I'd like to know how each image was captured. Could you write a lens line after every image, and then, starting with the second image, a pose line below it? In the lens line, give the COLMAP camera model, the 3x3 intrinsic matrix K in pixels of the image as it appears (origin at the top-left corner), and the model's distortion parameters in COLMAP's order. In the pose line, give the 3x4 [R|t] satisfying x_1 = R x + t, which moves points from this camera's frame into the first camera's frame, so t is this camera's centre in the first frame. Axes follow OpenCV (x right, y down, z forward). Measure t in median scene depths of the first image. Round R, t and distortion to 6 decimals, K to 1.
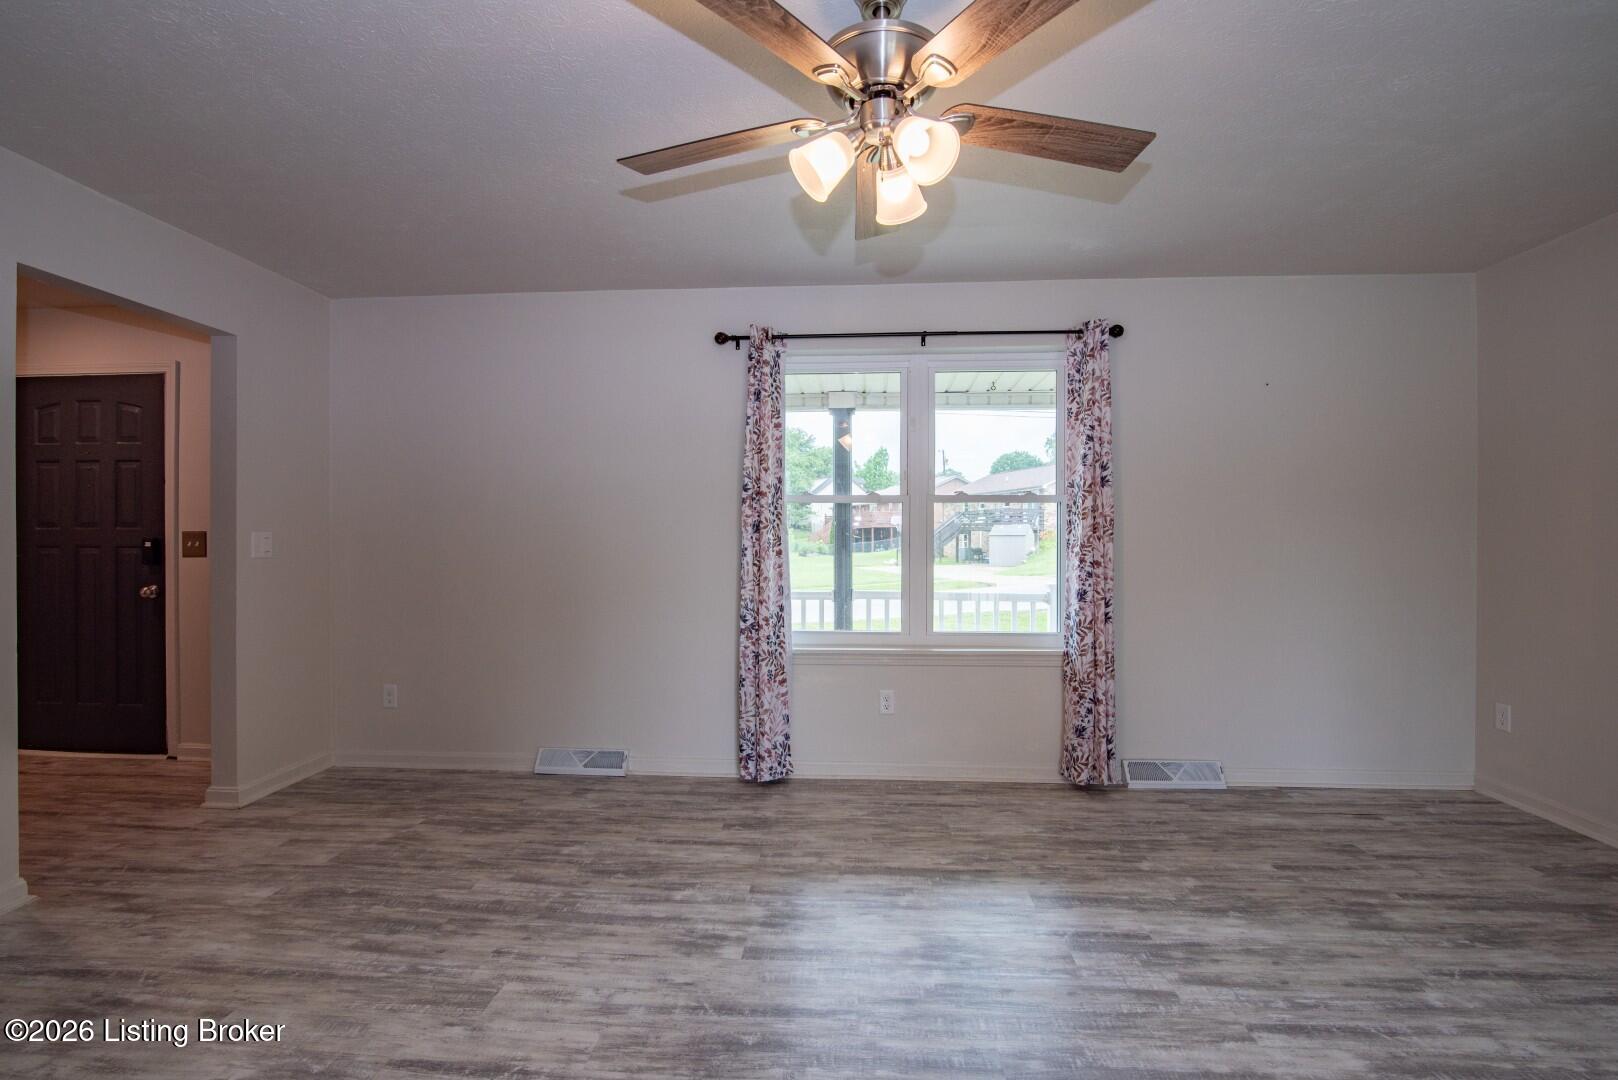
lens RADIAL K [[742.8, 0, 803.5], [0, 742.8, 543.9], [0, 0, 1]] dist [-0.020388, 0.001073]
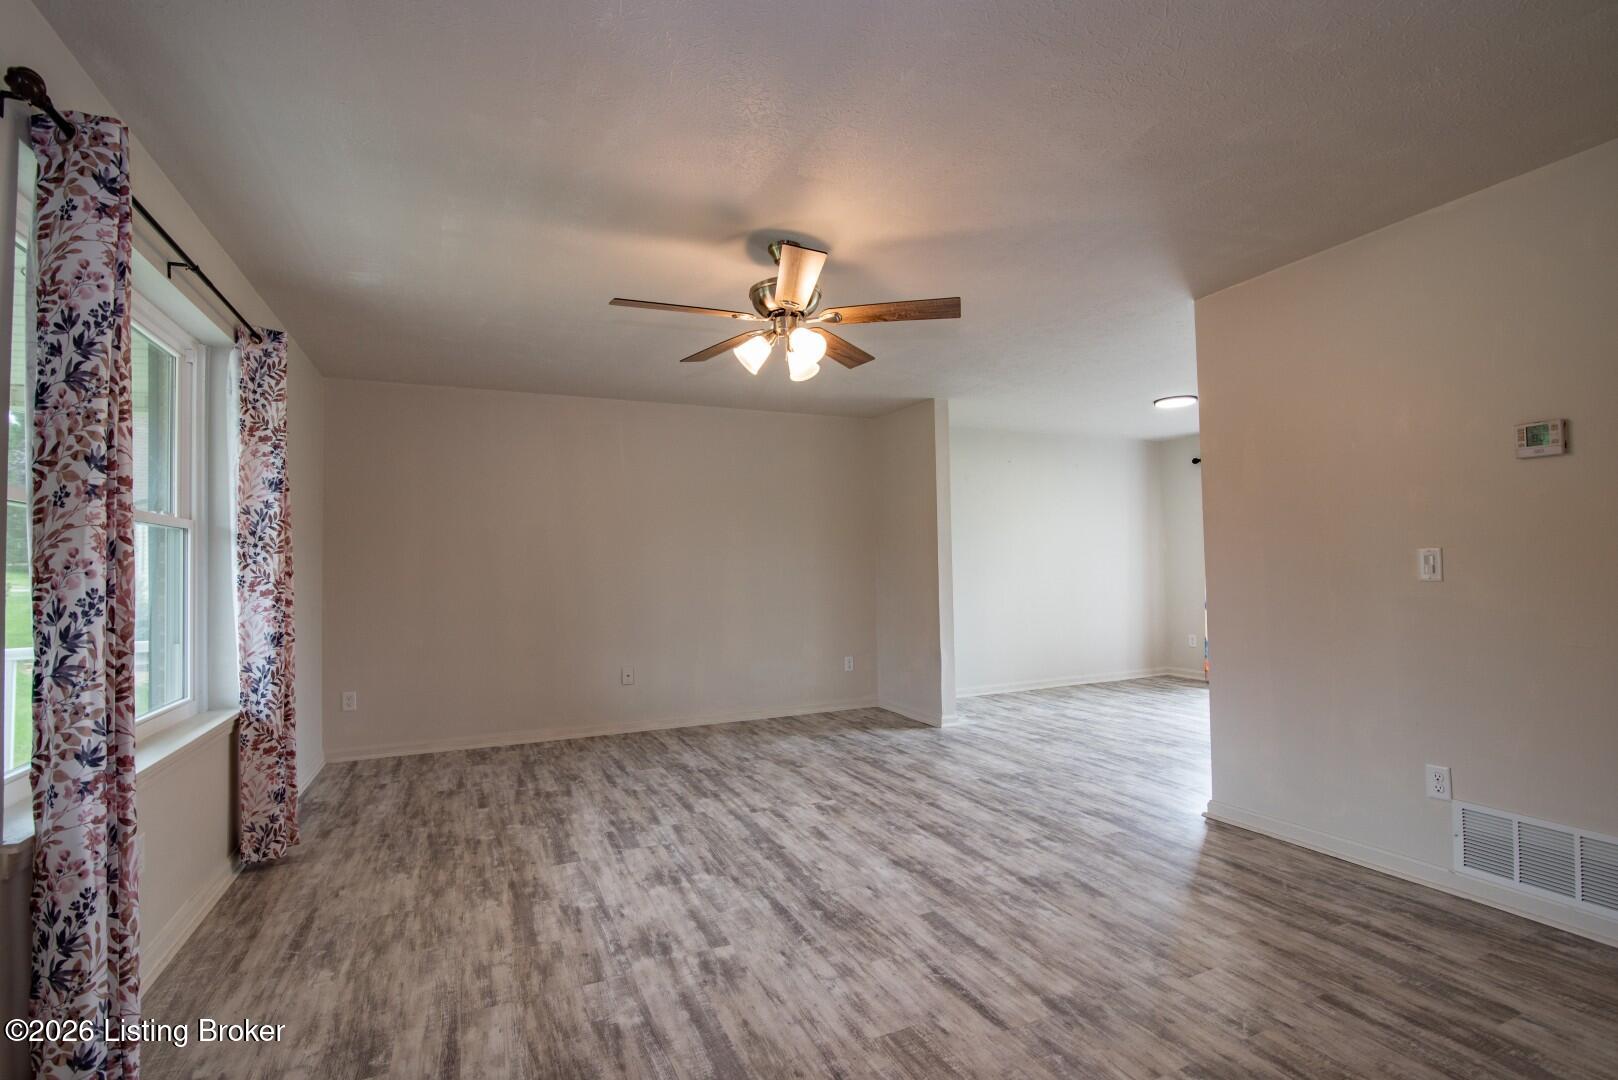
lens RADIAL K [[742.8, 0, 803.5], [0, 742.8, 543.9], [0, 0, 1]] dist [-0.020388, 0.001073]
pose [[-0.468111, 0.035821, 0.882944, -0.850026], [0.021570, 0.999344, -0.029107, -0.005827], [-0.883407, 0.005420, -0.468576, 1.058235]]
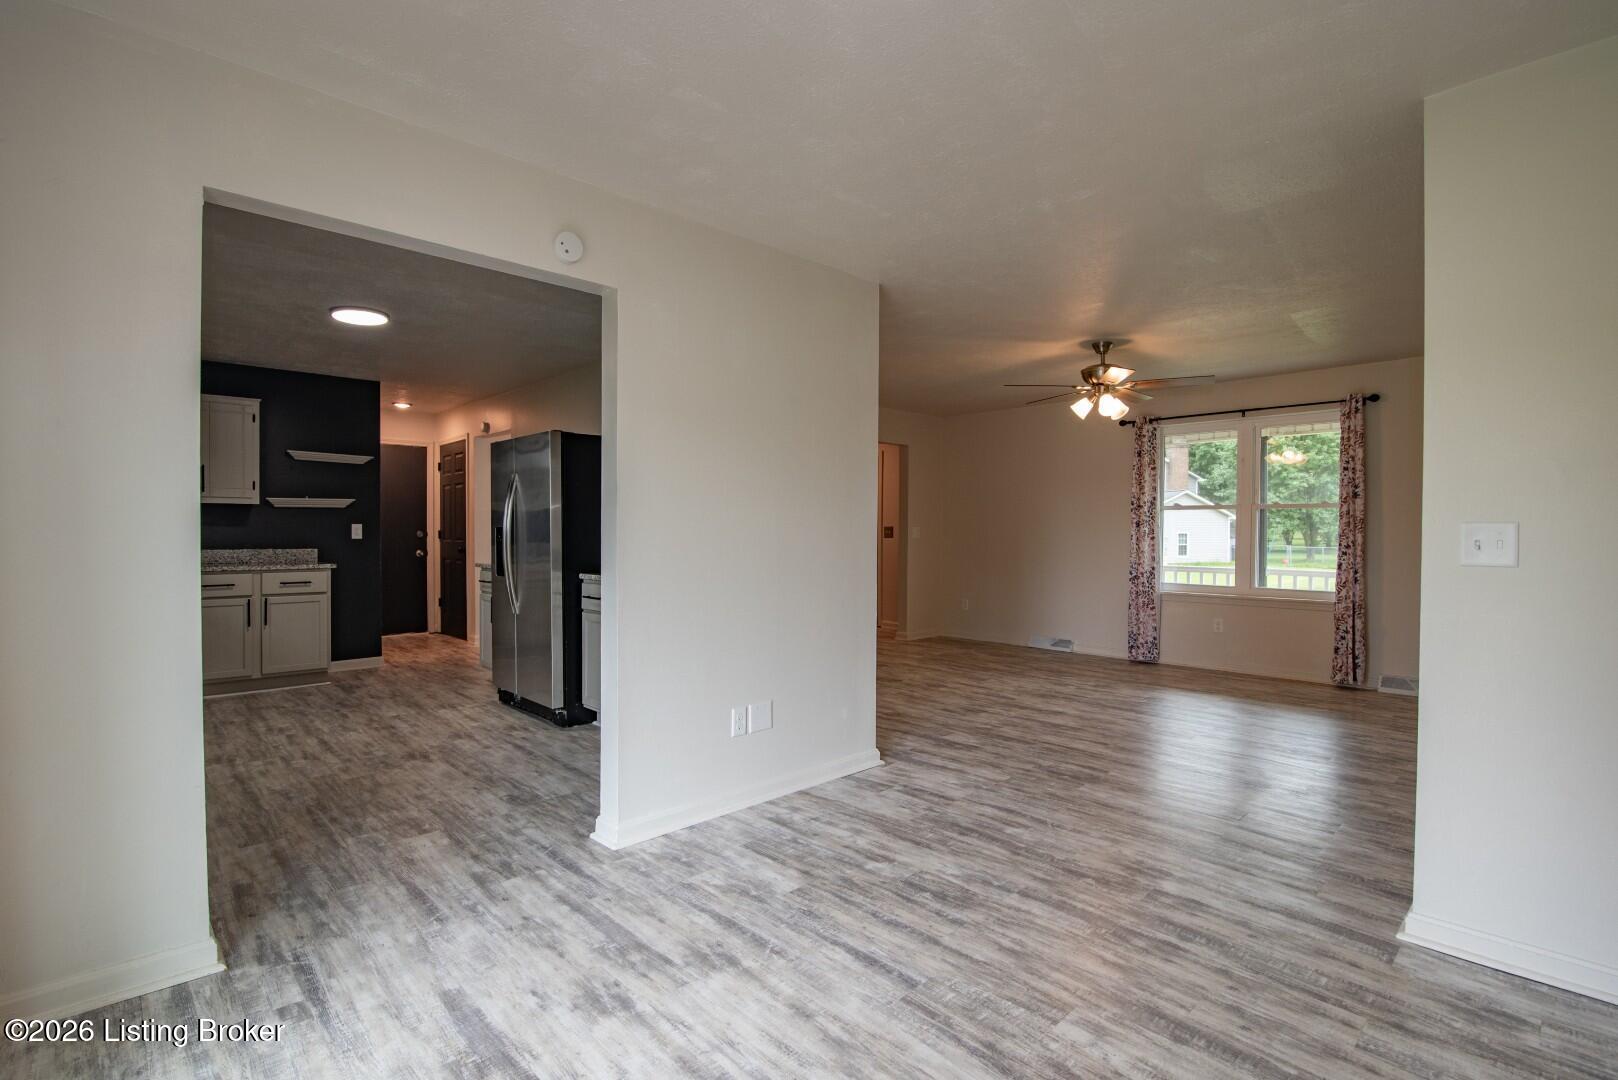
lens RADIAL K [[742.8, 0, 803.5], [0, 742.8, 543.9], [0, 0, 1]] dist [-0.020388, 0.001073]
pose [[0.730537, 0.015125, -0.682706, 0.777761], [-0.007762, 0.999874, 0.013845, 0.010003], [0.682829, -0.004815, 0.730562, -1.228653]]
